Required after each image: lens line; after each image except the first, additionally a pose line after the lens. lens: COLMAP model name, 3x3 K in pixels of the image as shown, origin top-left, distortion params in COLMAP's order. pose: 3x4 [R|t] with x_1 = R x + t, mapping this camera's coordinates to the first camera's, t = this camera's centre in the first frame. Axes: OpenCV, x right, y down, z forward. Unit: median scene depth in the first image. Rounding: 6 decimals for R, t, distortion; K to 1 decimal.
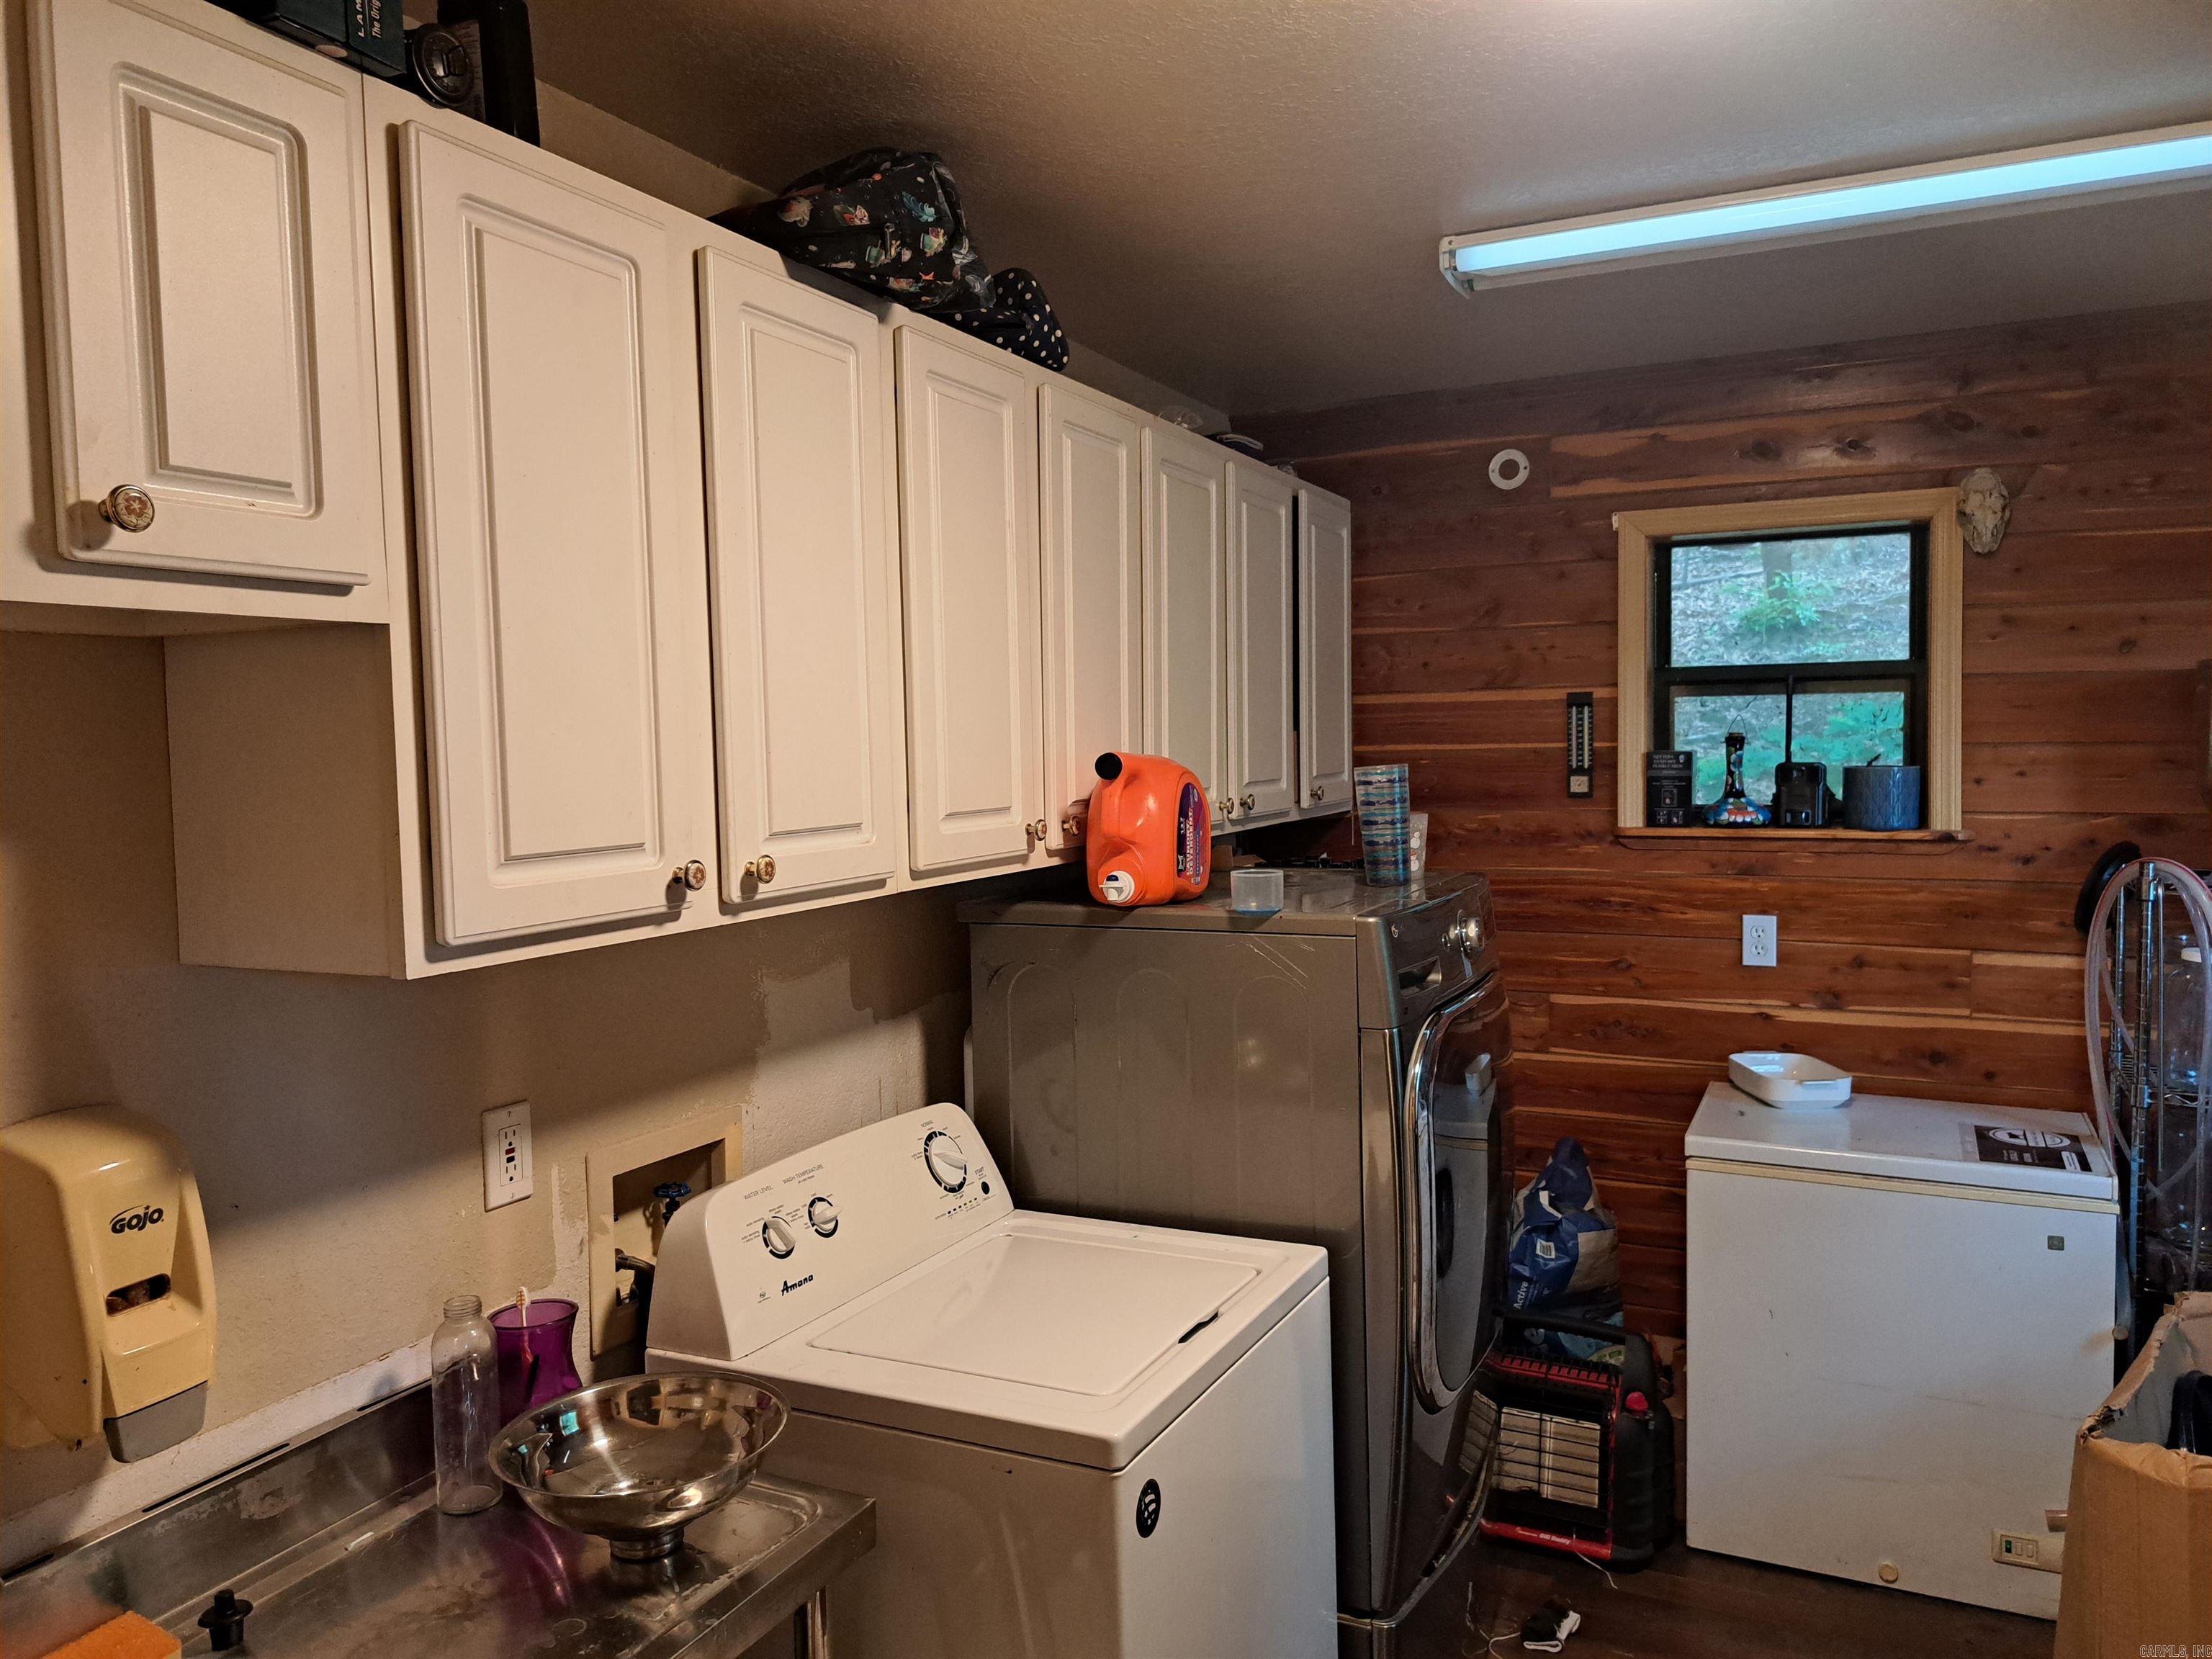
lens RADIAL K [[1601.7, 0, 1111.0], [0, 1601.7, 830.4], [0, 0, 1]] dist [0.058051, -0.049205]
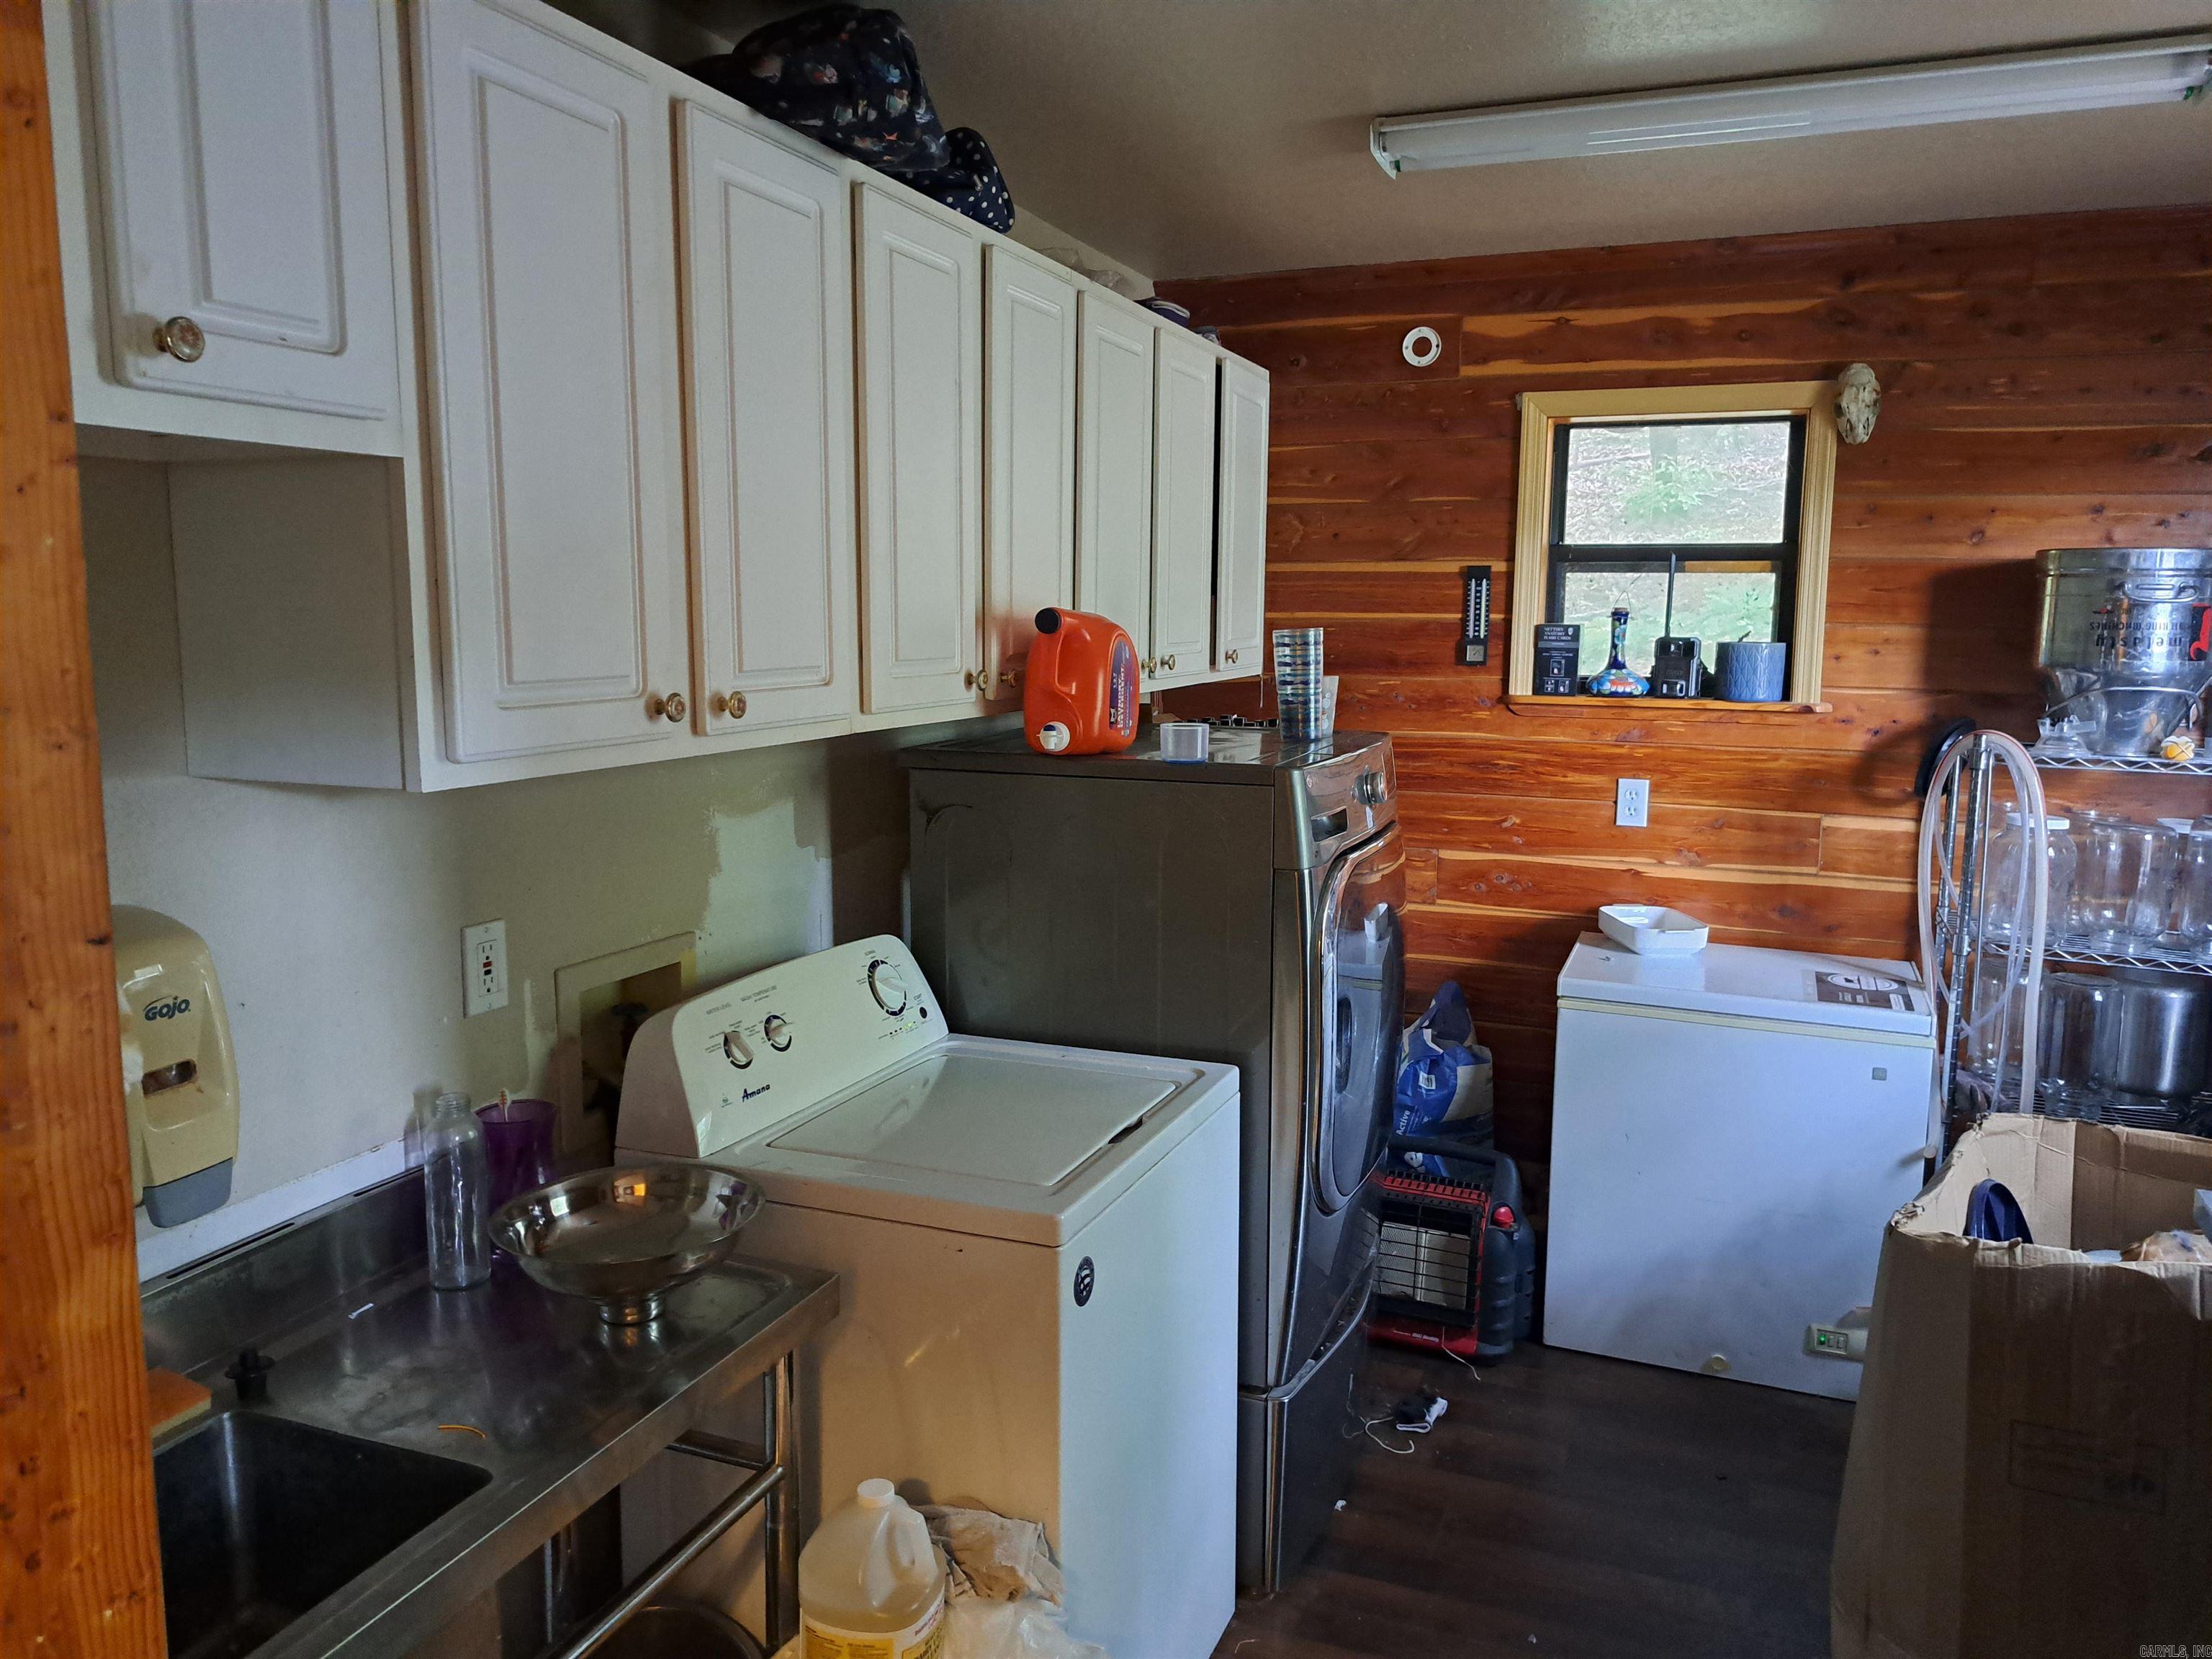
lens RADIAL K [[1601.7, 0, 1111.2], [0, 1601.7, 823.8], [0, 0, 1]] dist [0.058051, -0.049205]
pose [[0.997271, 0.018066, 0.071579, -0.024548], [-0.023546, 0.996793, 0.076478, 0.009015], [-0.069967, -0.077955, 0.994499, -0.050068]]
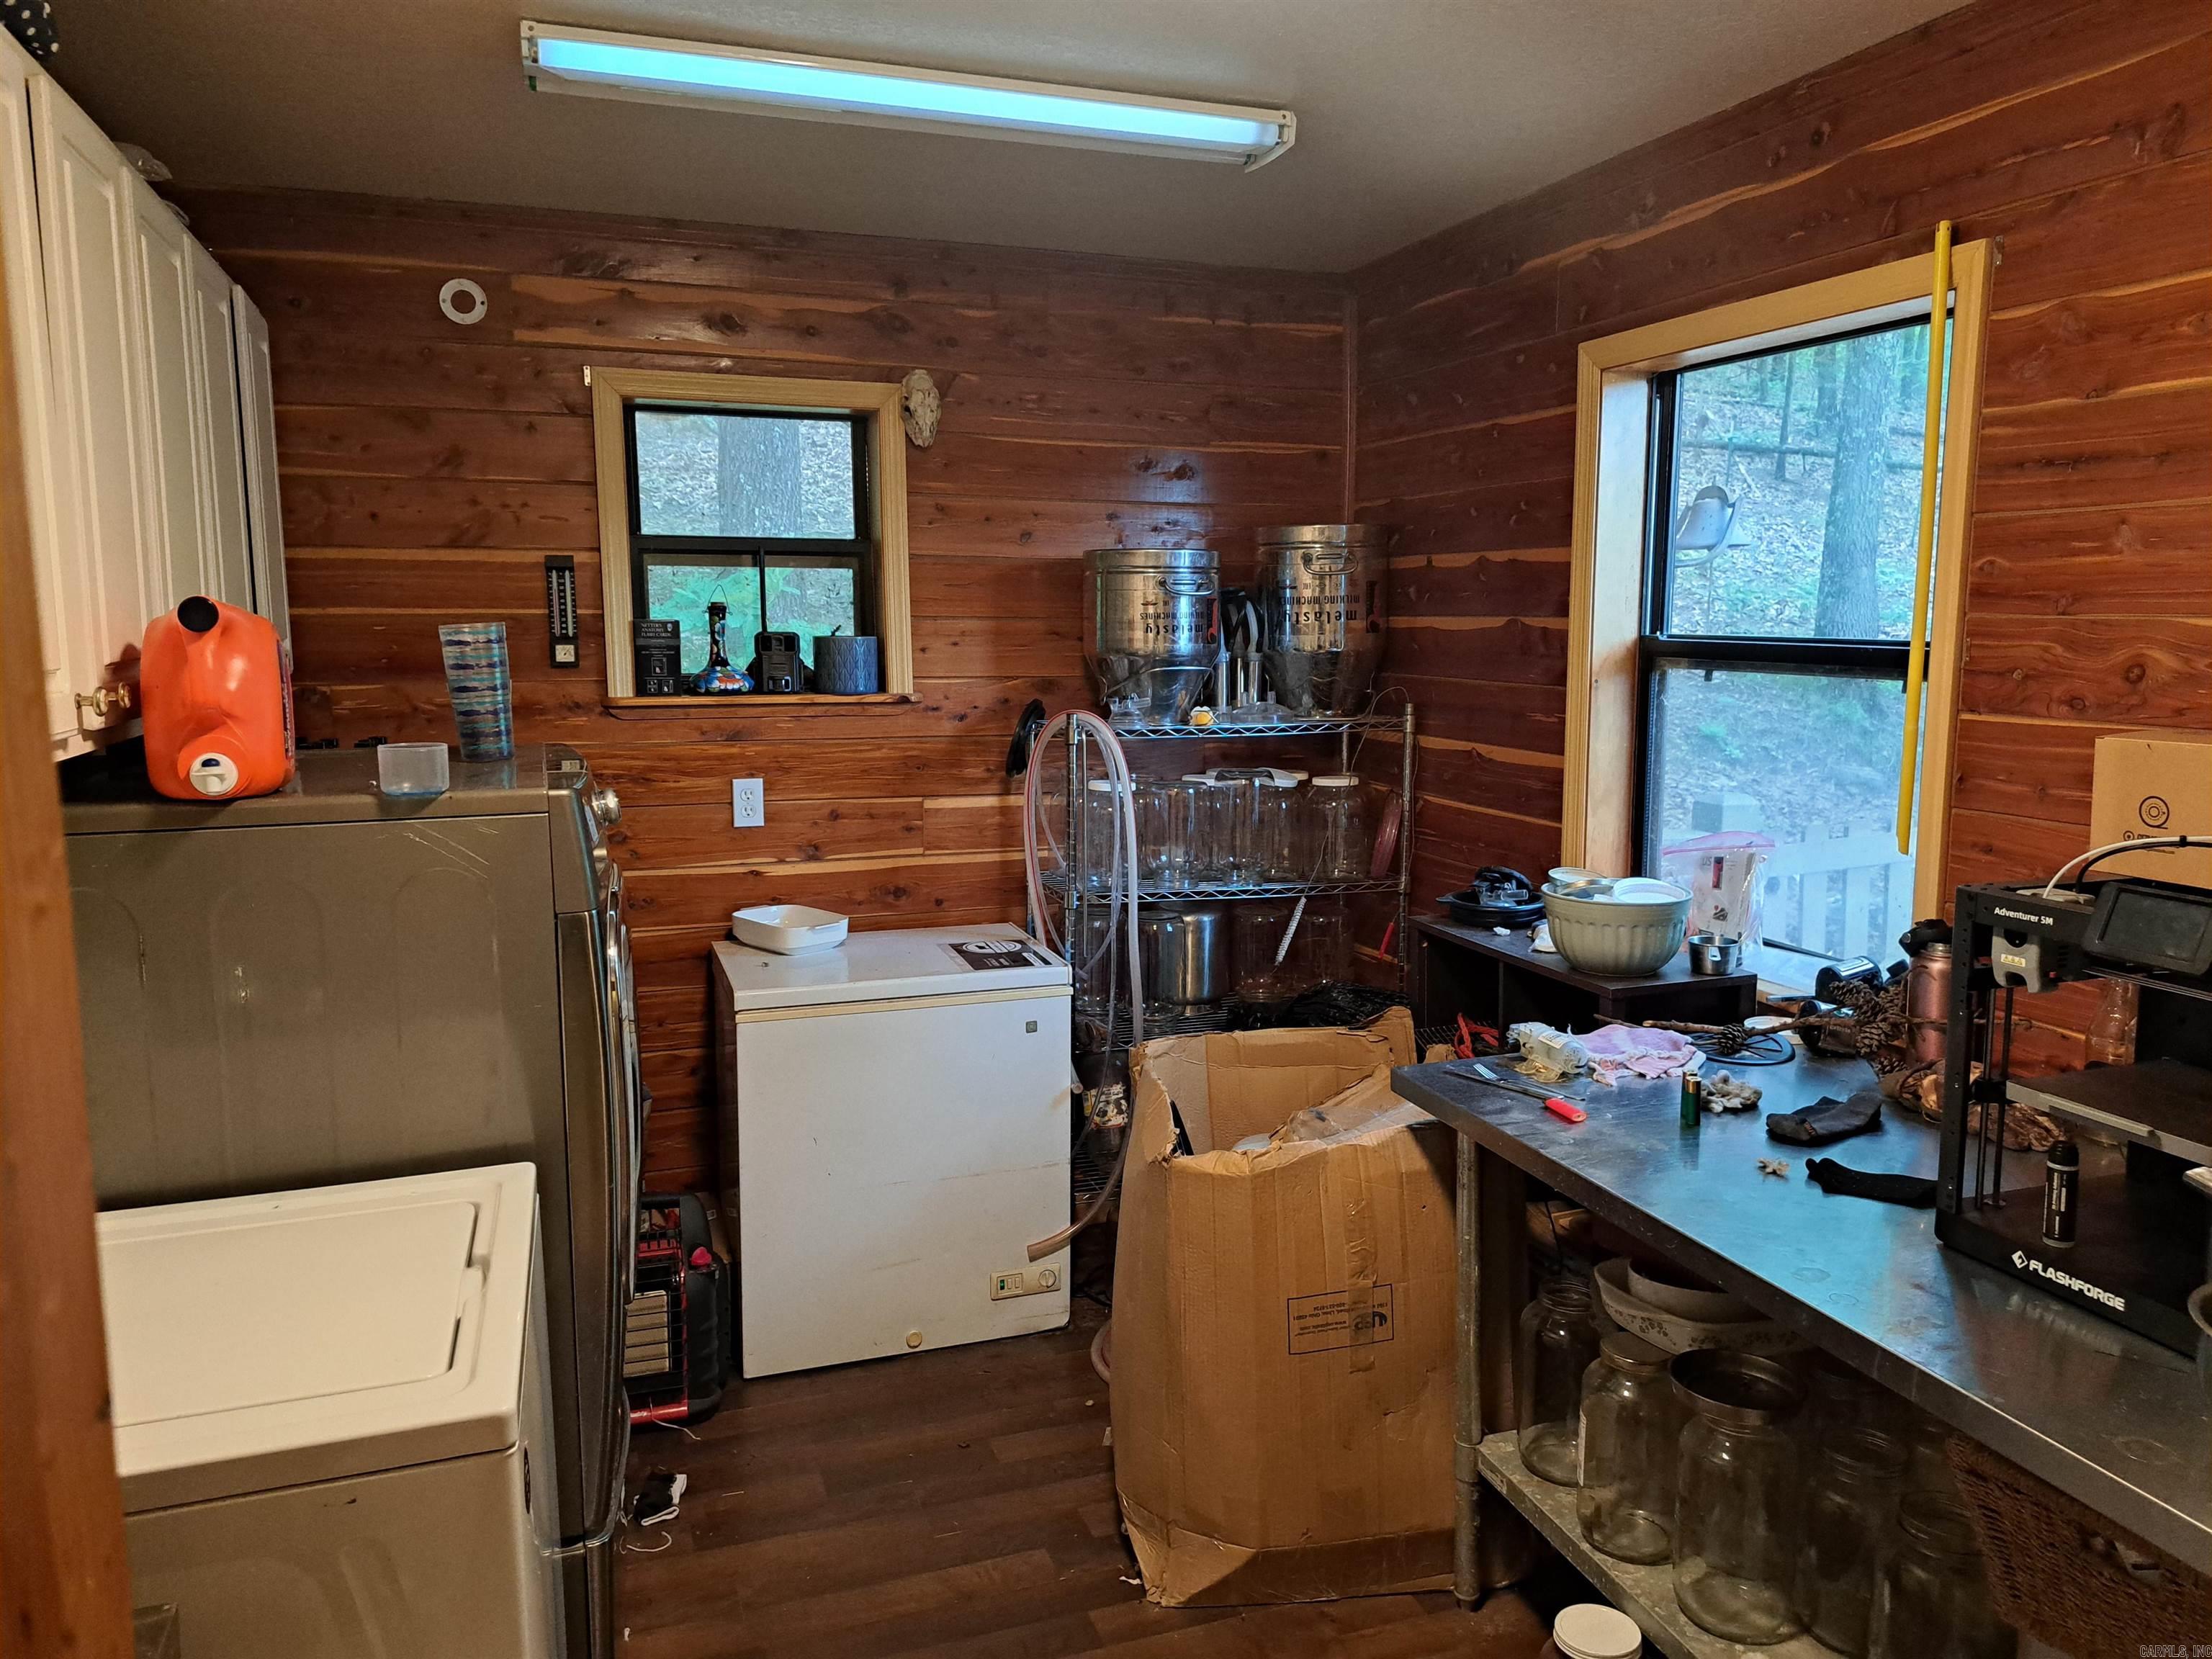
lens RADIAL K [[1601.7, 0, 1125.1], [0, 1601.7, 833.5], [0, 0, 1]] dist [0.058051, -0.049205]
pose [[0.697556, -0.081711, 0.711856, -0.190076], [0.031283, 0.996002, 0.083673, 0.009298], [-0.715847, -0.036098, 0.697324, 0.106126]]
